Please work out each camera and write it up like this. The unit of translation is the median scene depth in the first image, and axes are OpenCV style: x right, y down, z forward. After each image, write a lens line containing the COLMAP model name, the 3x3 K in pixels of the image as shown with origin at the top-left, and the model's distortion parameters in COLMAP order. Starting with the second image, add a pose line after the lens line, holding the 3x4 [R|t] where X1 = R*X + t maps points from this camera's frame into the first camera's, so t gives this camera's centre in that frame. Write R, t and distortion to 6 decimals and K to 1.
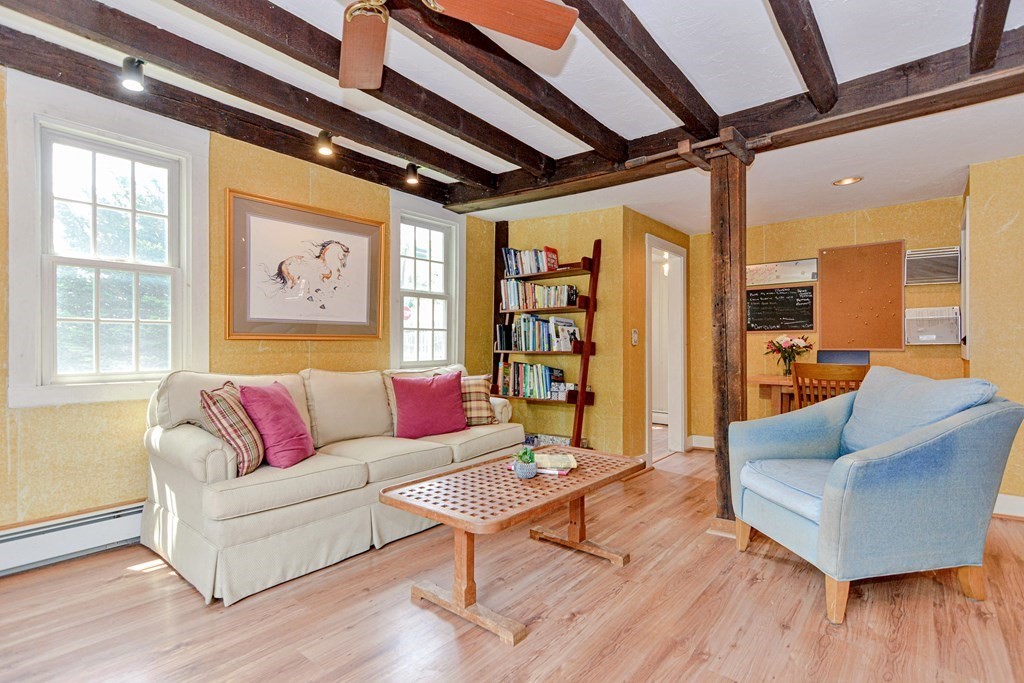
lens RADIAL K [[496.6, 0, 523.4], [0, 496.6, 346.8], [0, 0, 1]] dist [0.015850, -0.007207]
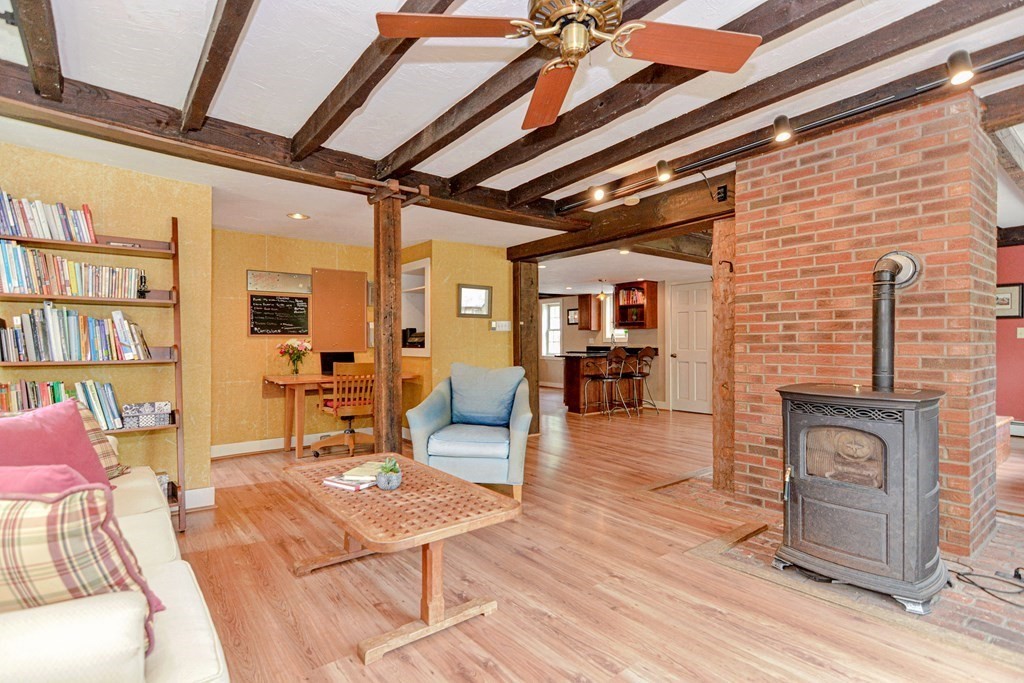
lens RADIAL K [[496.6, 0, 501.6], [0, 496.6, 337.8], [0, 0, 1]] dist [0.015850, -0.007207]
pose [[0.207291, 0.008736, 0.978240, -0.486597], [0.003829, 0.999945, -0.009741, -0.014101], [-0.978272, 0.005765, 0.207247, 0.310606]]
